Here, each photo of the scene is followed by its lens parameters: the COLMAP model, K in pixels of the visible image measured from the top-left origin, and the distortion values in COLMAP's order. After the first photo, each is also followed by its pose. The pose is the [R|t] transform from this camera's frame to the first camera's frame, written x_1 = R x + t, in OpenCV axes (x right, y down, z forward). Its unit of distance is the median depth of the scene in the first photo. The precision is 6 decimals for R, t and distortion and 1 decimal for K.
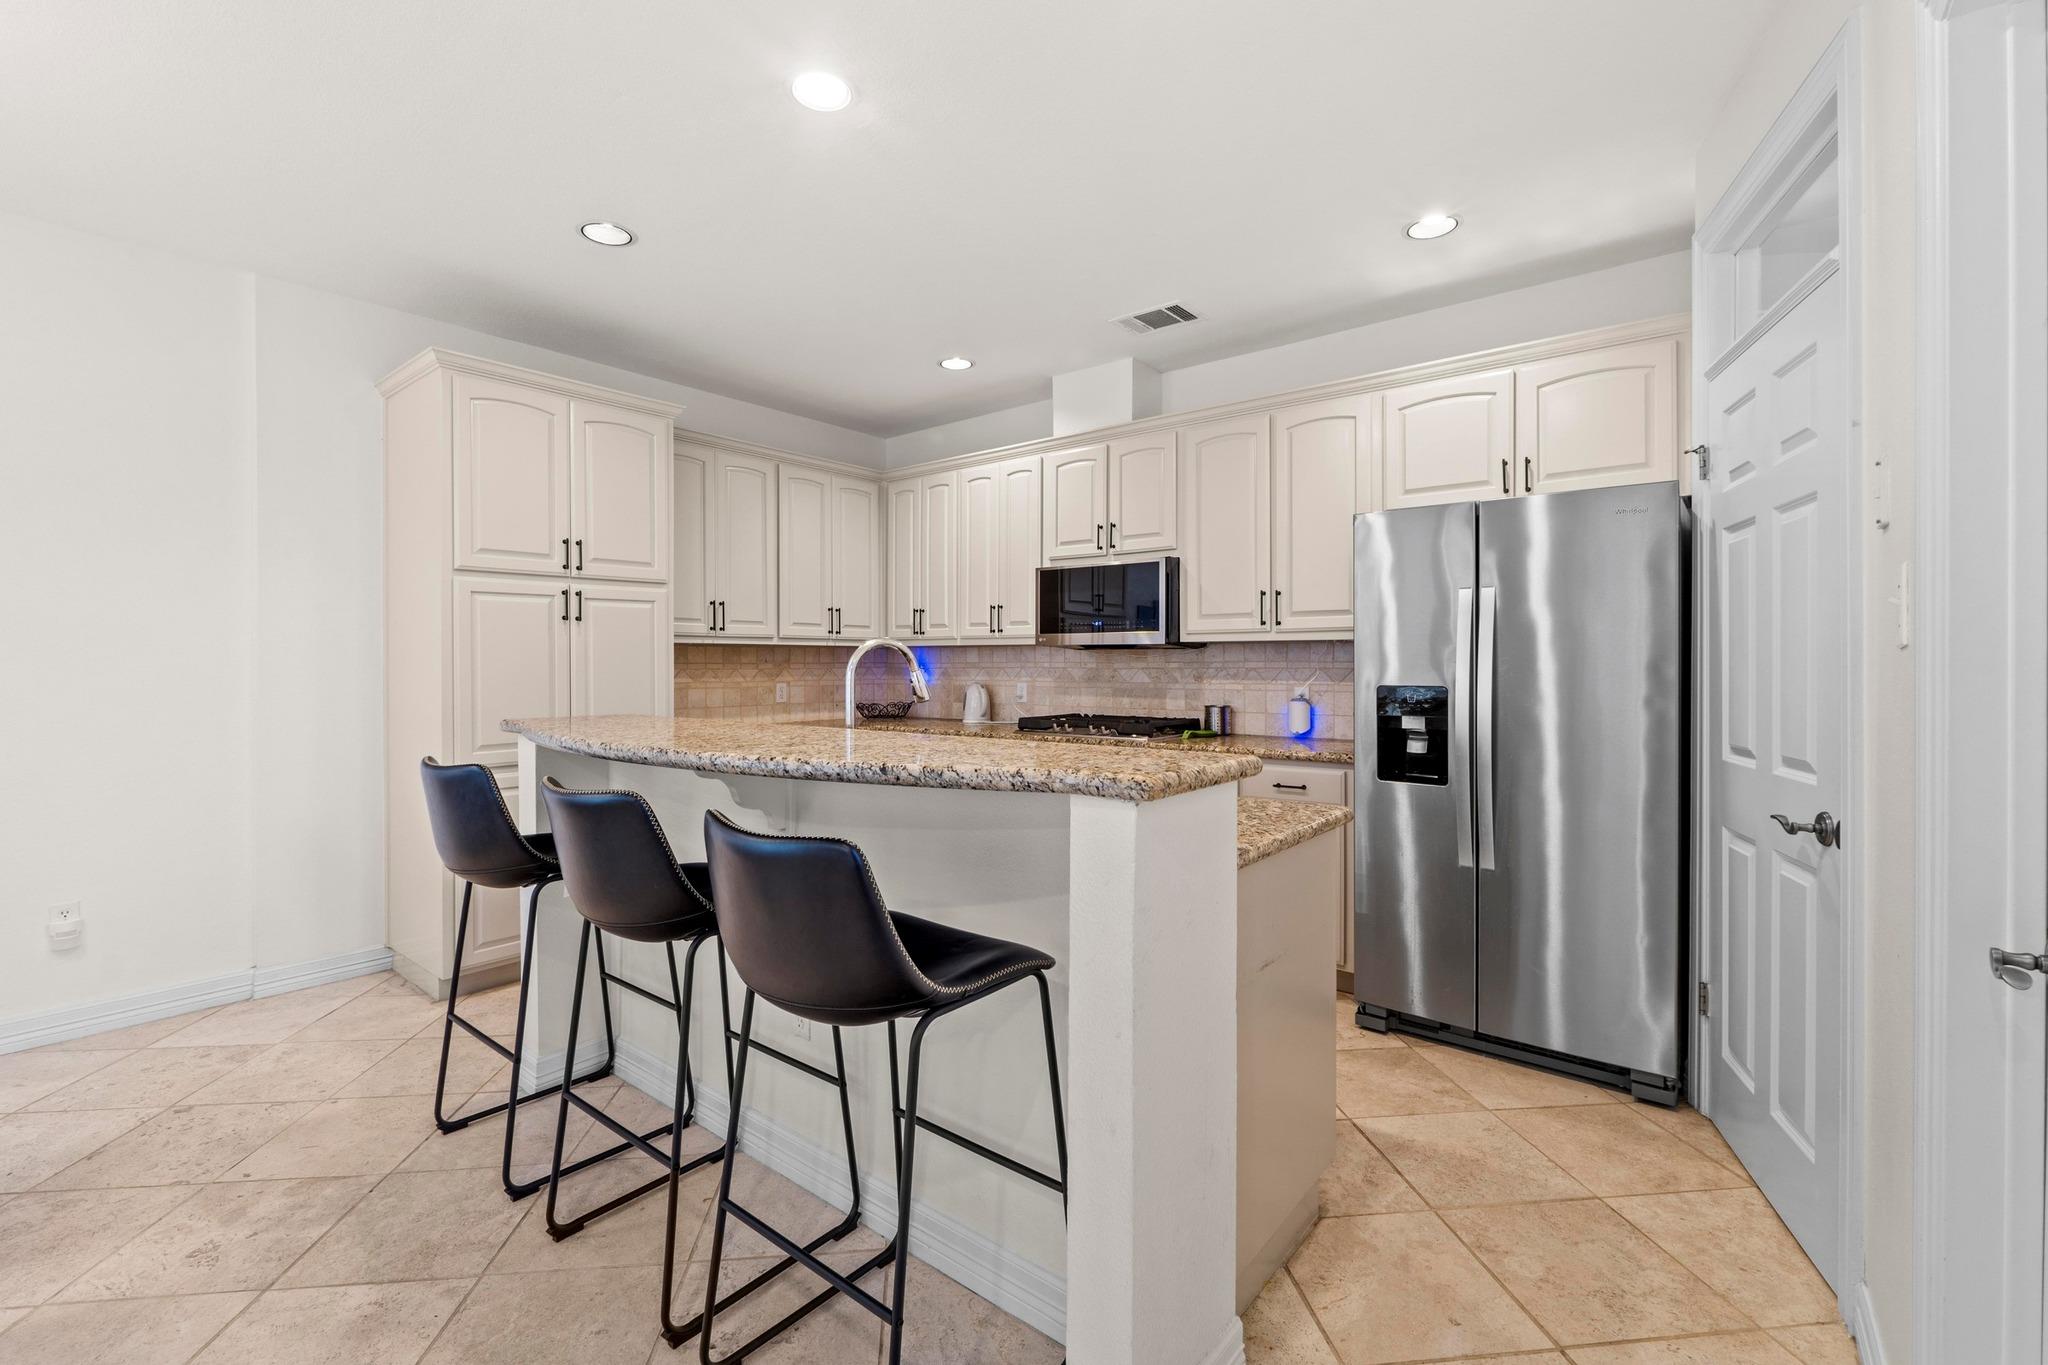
lens RADIAL K [[875.4, 0, 1024.3], [0, 875.4, 663.7], [0, 0, 1]] dist [-0.002375, -0.000586]
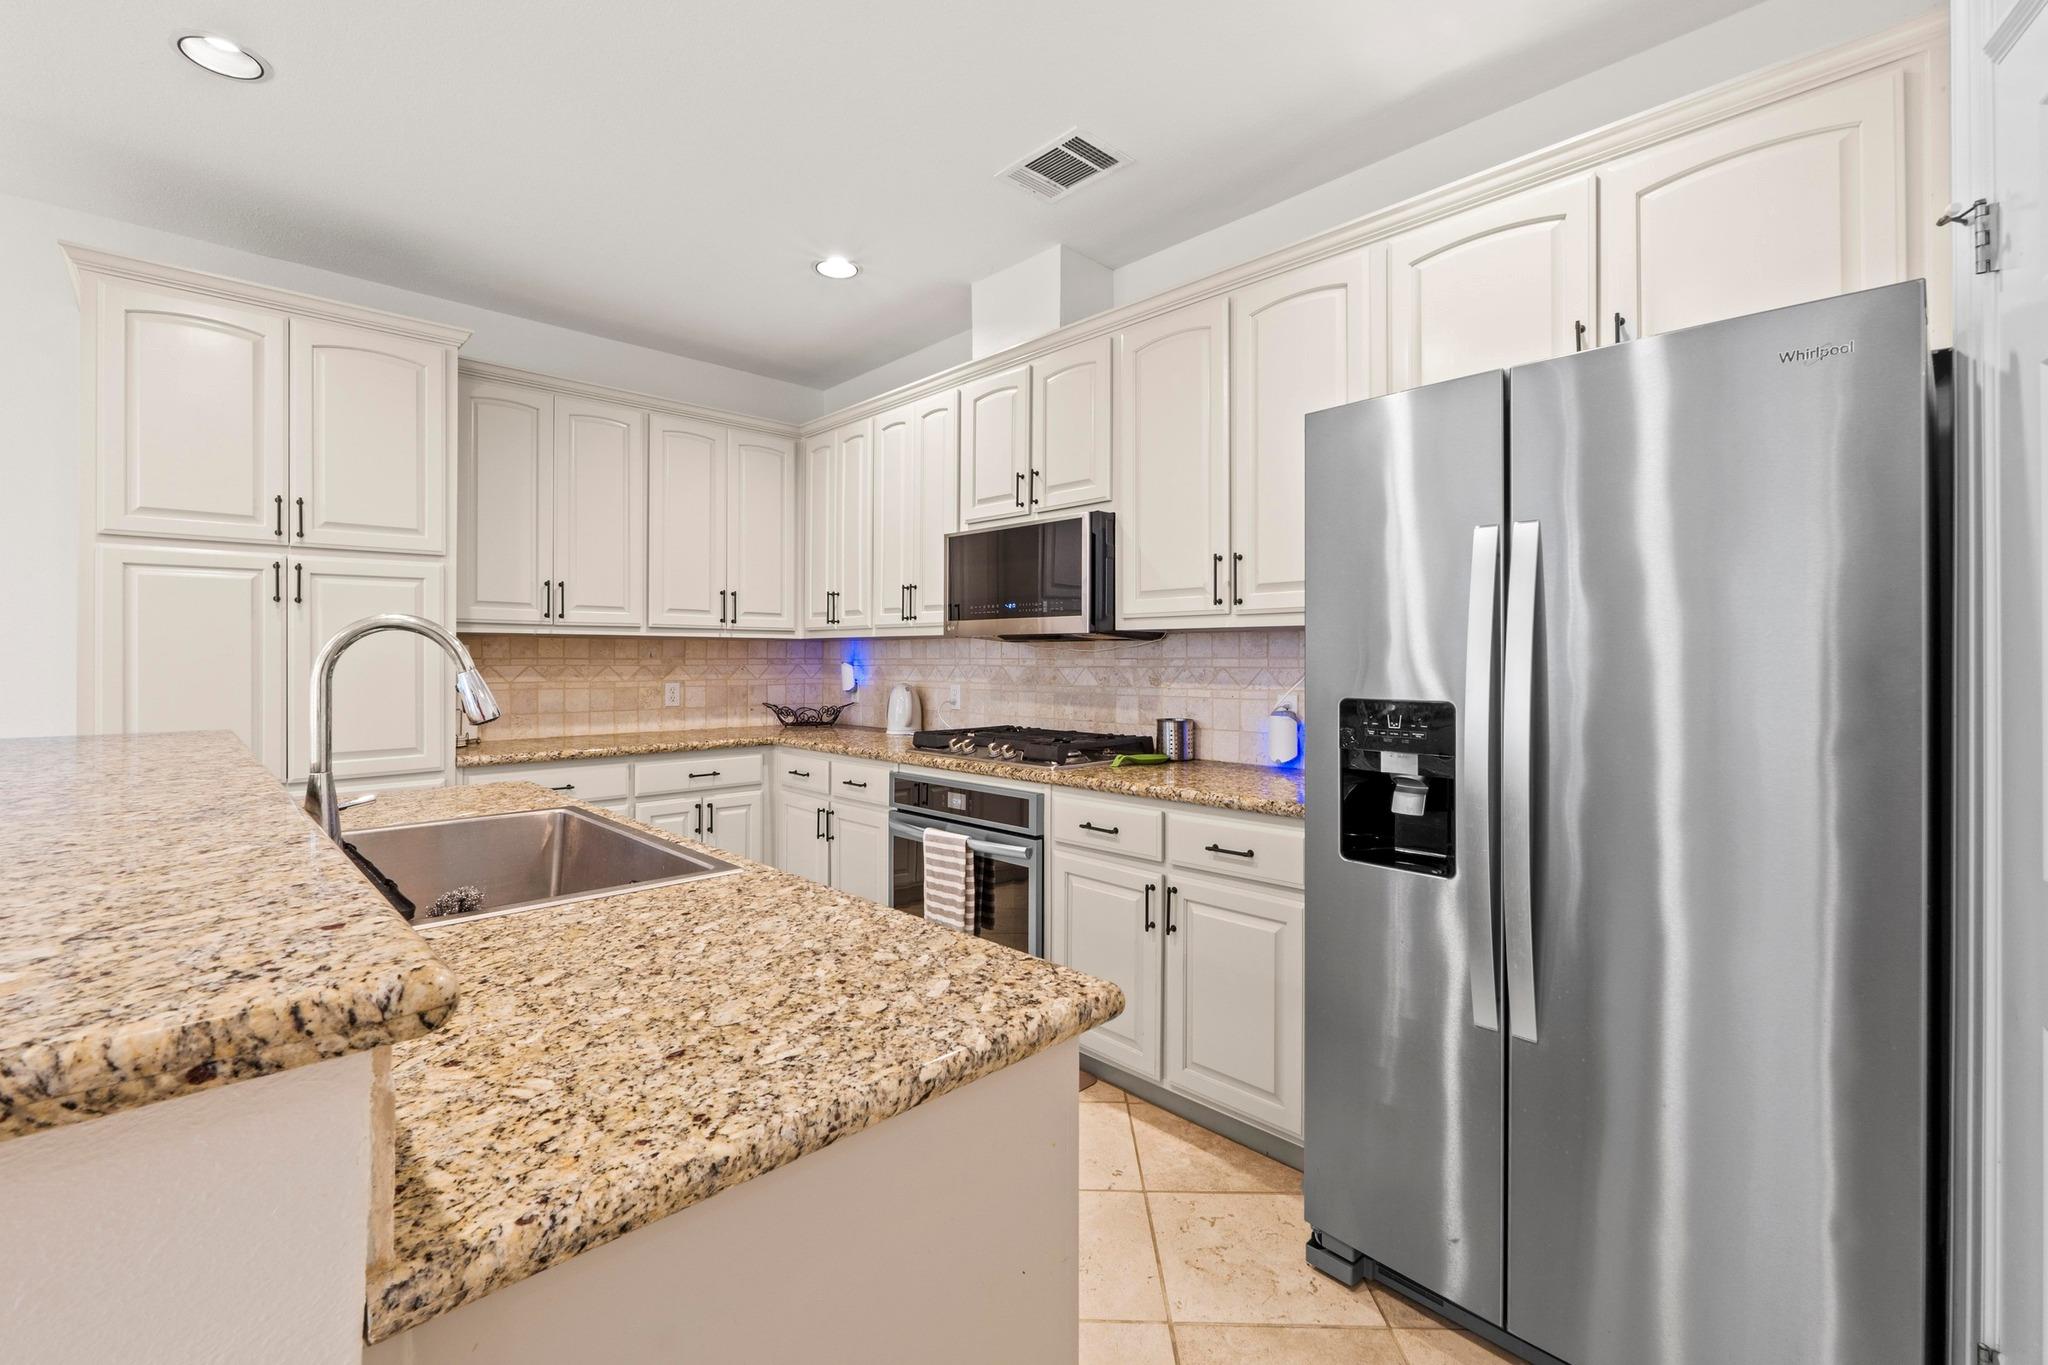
lens RADIAL K [[876.0, 0, 1019.8], [0, 876.0, 655.4], [0, 0, 1]] dist [-0.002534, 0.000509]
pose [[0.991570, 0.002217, -0.129555, 0.188419], [-0.002928, 0.999982, -0.005296, -0.000462], [0.129541, 0.005630, 0.991558, 0.272261]]
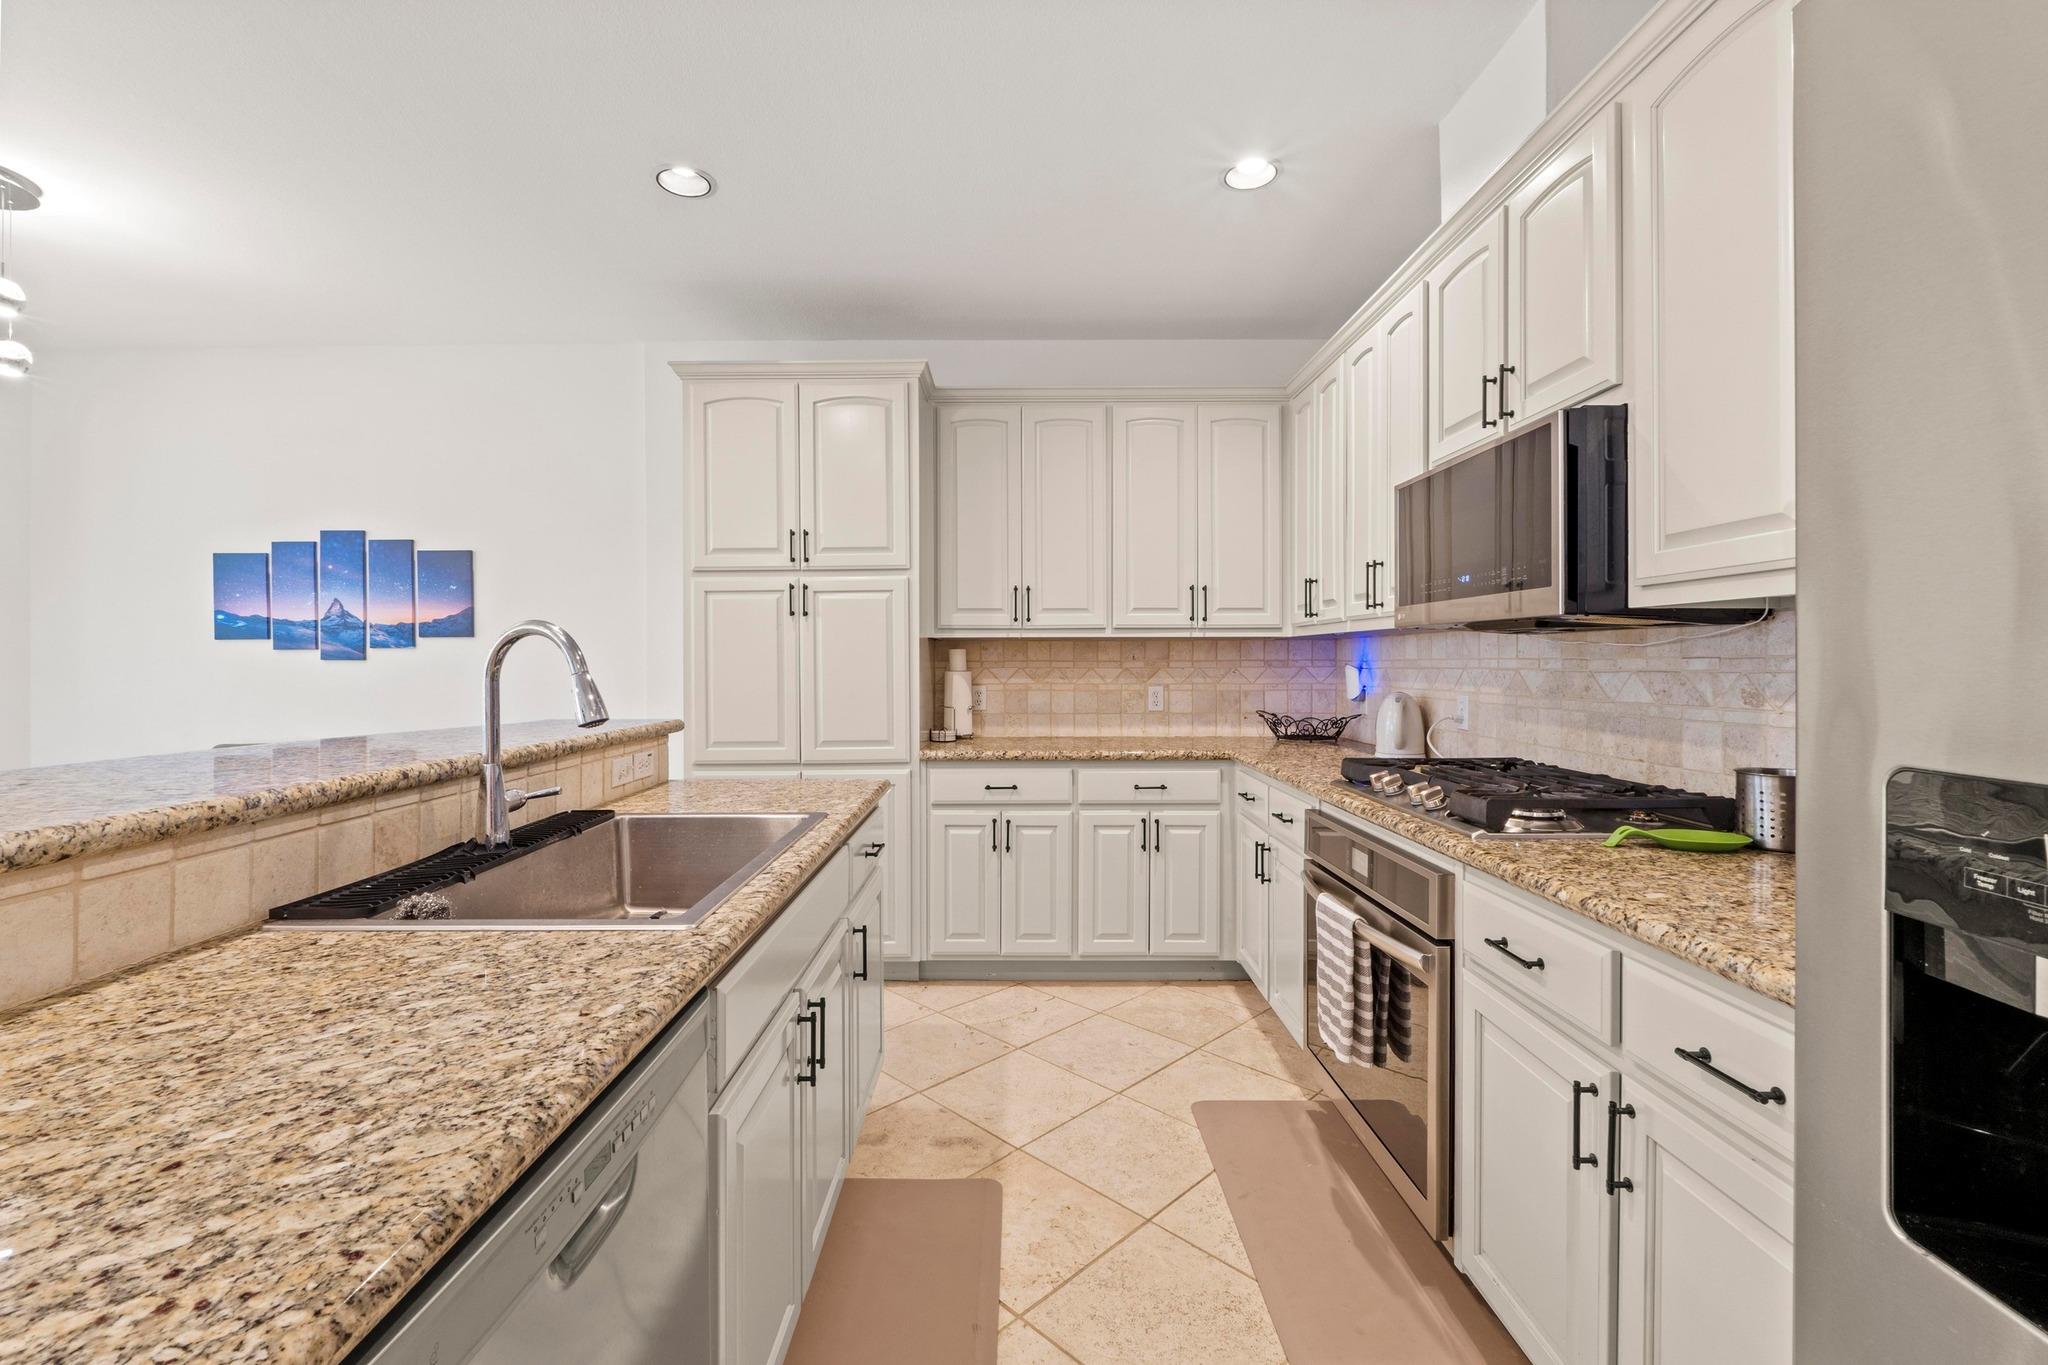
lens RADIAL K [[870.7, 0, 1016.5], [0, 870.7, 666.6], [0, 0, 1]] dist [-0.001997, -0.000615]
pose [[0.624403, 0.004222, -0.781091, 0.309594], [0.000767, 0.999982, 0.006019, -0.000253], [0.781102, -0.004358, 0.624388, 0.507189]]
